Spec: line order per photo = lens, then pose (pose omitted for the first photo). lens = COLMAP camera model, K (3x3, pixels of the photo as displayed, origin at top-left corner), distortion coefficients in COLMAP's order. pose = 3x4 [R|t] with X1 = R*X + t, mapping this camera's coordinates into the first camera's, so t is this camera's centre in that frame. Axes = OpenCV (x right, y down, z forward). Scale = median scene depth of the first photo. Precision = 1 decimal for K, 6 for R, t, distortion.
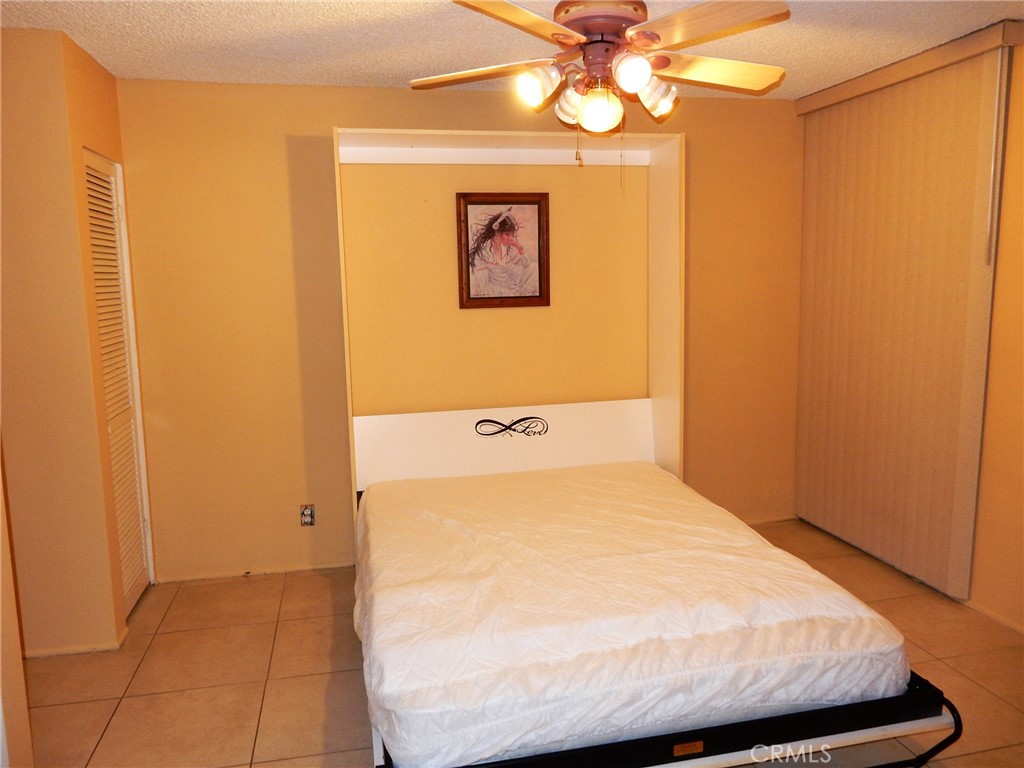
lens RADIAL K [[746.0, 0, 512.2], [0, 746.0, 385.3], [0, 0, 1]] dist [-0.007799, 0.005206]
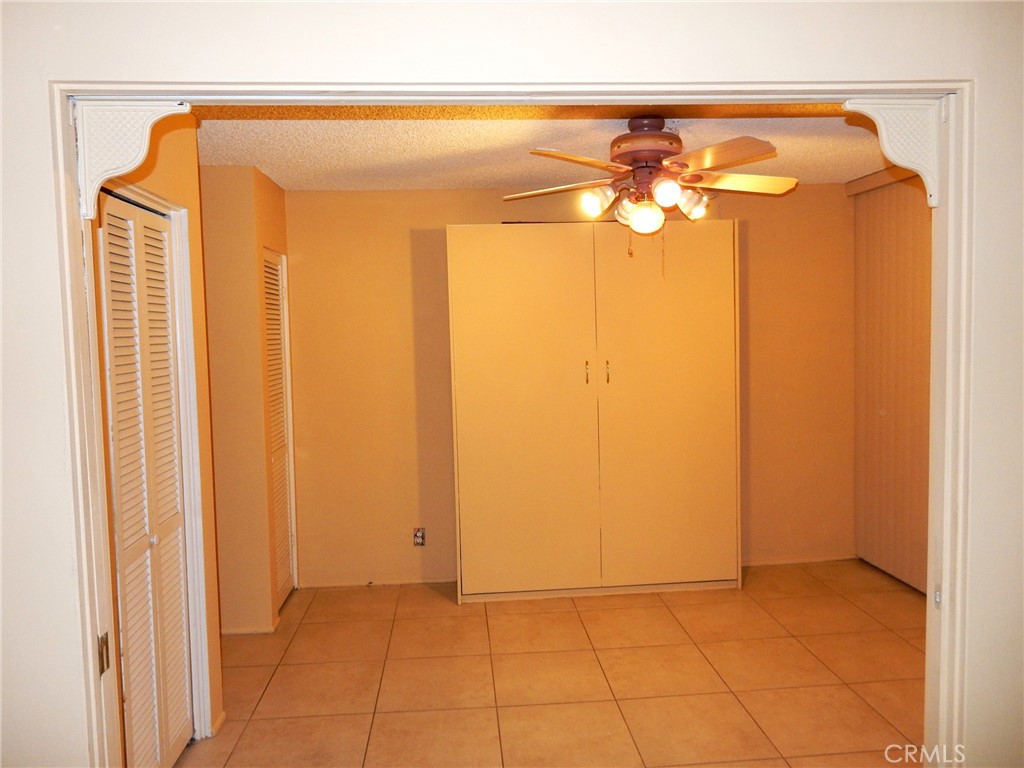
lens RADIAL K [[746.0, 0, 512.5], [0, 746.0, 381.7], [0, 0, 1]] dist [-0.007799, 0.005206]
pose [[0.989451, 0.003719, -0.144817, 0.055540], [-0.014556, 0.997164, -0.073844, 0.012290], [0.144132, 0.075173, 0.986699, -0.215365]]
